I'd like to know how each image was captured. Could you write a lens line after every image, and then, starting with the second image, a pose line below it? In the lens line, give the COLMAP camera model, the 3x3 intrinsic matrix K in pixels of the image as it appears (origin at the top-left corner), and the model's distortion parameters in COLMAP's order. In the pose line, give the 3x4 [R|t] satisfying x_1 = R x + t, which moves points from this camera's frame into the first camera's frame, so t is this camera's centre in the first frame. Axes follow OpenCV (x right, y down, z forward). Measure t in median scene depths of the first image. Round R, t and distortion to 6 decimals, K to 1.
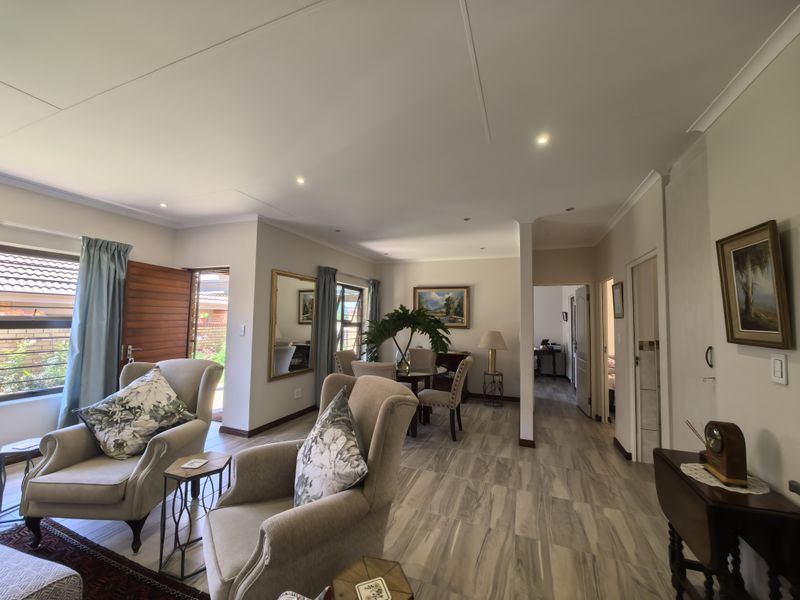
lens RADIAL K [[312.2, 0, 397.3], [0, 312.2, 299.1], [0, 0, 1]] dist [-0.006064, 0.000141]
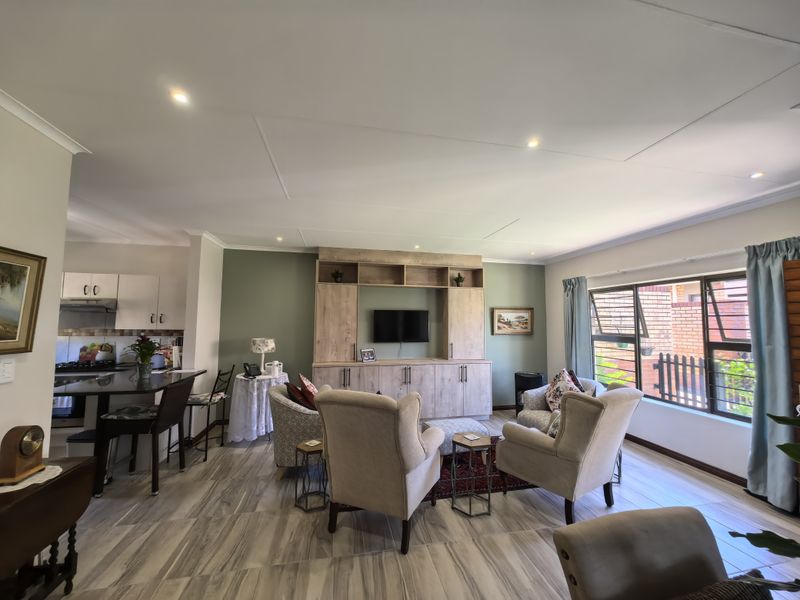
lens RADIAL K [[312.2, 0, 401.3], [0, 312.2, 296.5], [0, 0, 1]] dist [-0.006064, 0.000141]
pose [[-0.837526, -0.072245, -0.541600, 0.254254], [0.008136, 0.989461, -0.144568, 0.051096], [0.546337, -0.125486, -0.828112, 1.187782]]
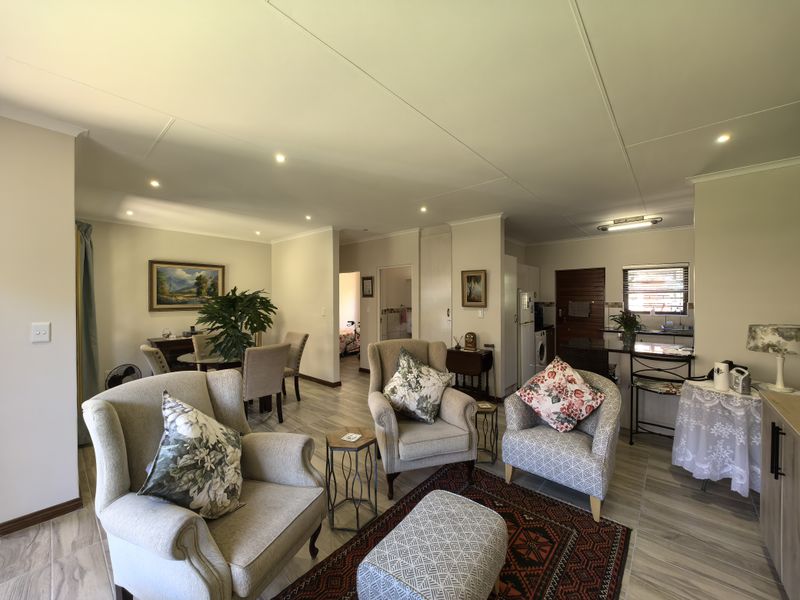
lens RADIAL K [[312.2, 0, 399.8], [0, 312.2, 300.5], [0, 0, 1]] dist [-0.006064, 0.000141]
pose [[0.342724, -0.029614, 0.938969, -0.930144], [-0.050630, 0.997468, 0.049938, -0.016772], [-0.938071, -0.064655, 0.340357, 0.275409]]
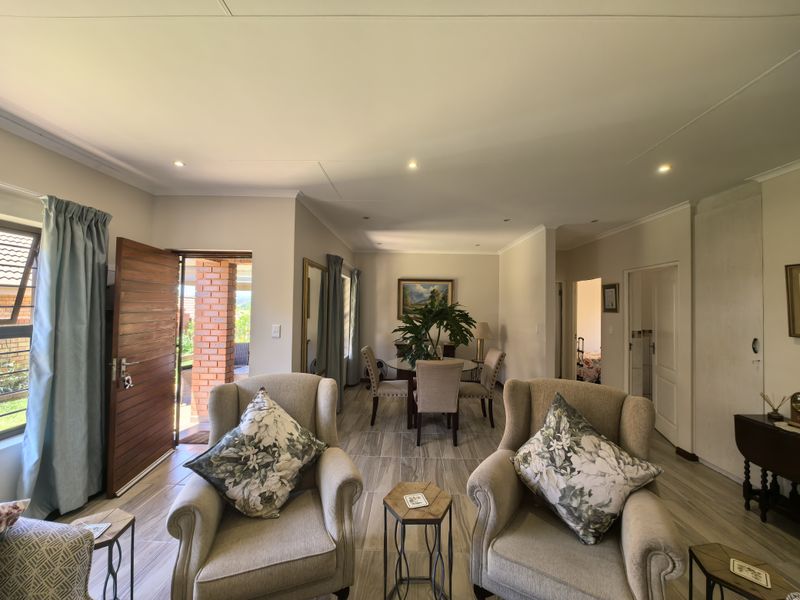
lens RADIAL K [[312.2, 0, 400.4], [0, 312.2, 299.4], [0, 0, 1]] dist [-0.006064, 0.000141]
pose [[0.938316, 0.003580, 0.345761, -0.560139], [-0.019307, 0.998929, 0.042052, -0.029485], [-0.345240, -0.046134, 0.937380, 0.139780]]
